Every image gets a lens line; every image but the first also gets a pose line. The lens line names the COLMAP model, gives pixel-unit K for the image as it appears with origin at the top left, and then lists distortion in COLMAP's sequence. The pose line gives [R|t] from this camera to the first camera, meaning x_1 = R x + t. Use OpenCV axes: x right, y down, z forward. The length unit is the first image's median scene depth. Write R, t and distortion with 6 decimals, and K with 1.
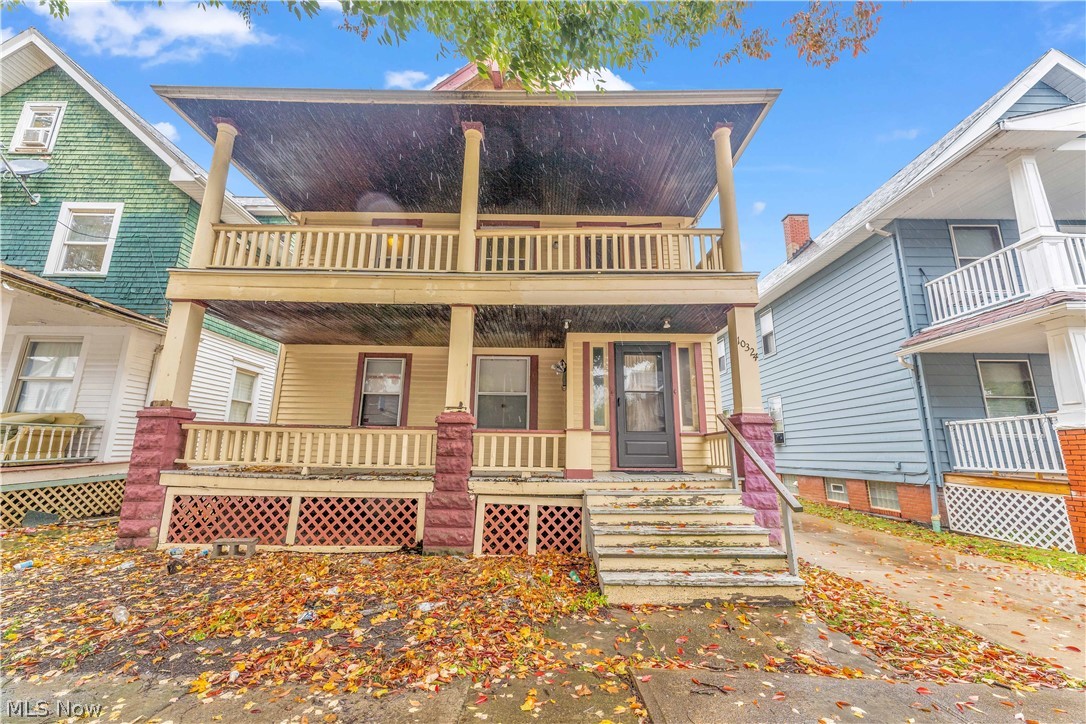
lens RADIAL K [[430.7, 0, 543.0], [0, 430.7, 363.5], [0, 0, 1]] dist [0.001583, -0.000178]
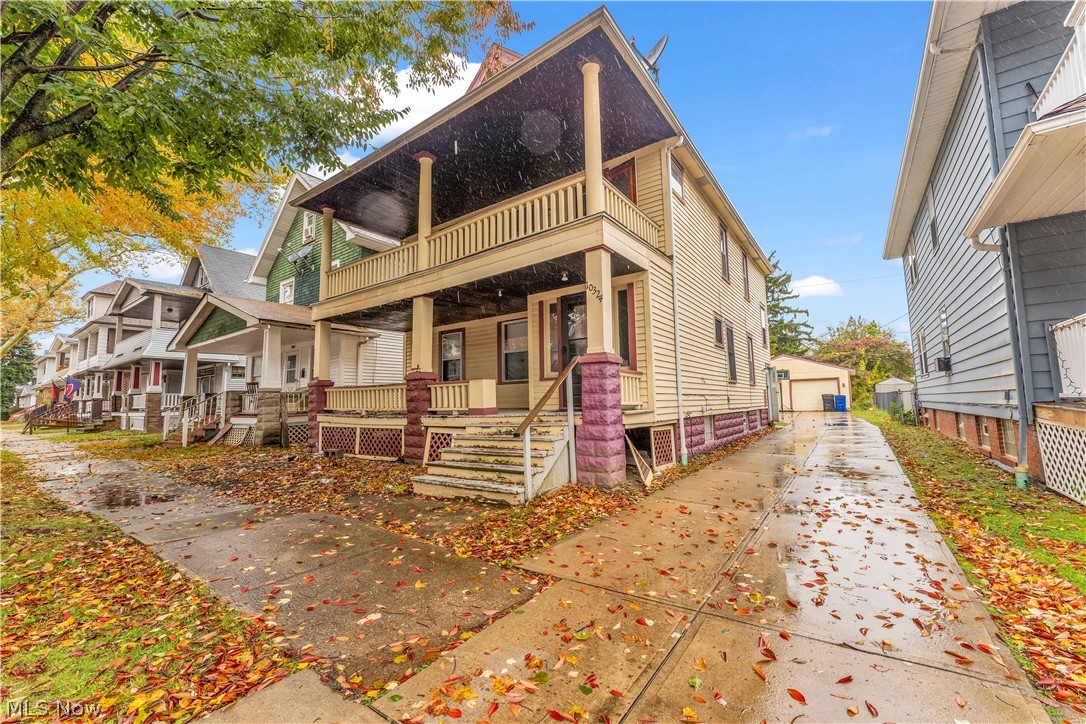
lens RADIAL K [[430.7, 0, 540.0], [0, 430.7, 359.9], [0, 0, 1]] dist [0.001583, -0.000178]
pose [[0.807951, -0.087768, -0.582677, 1.041218], [0.152175, 0.986380, 0.062431, 0.046496], [0.569261, -0.139110, 0.810302, 0.057785]]
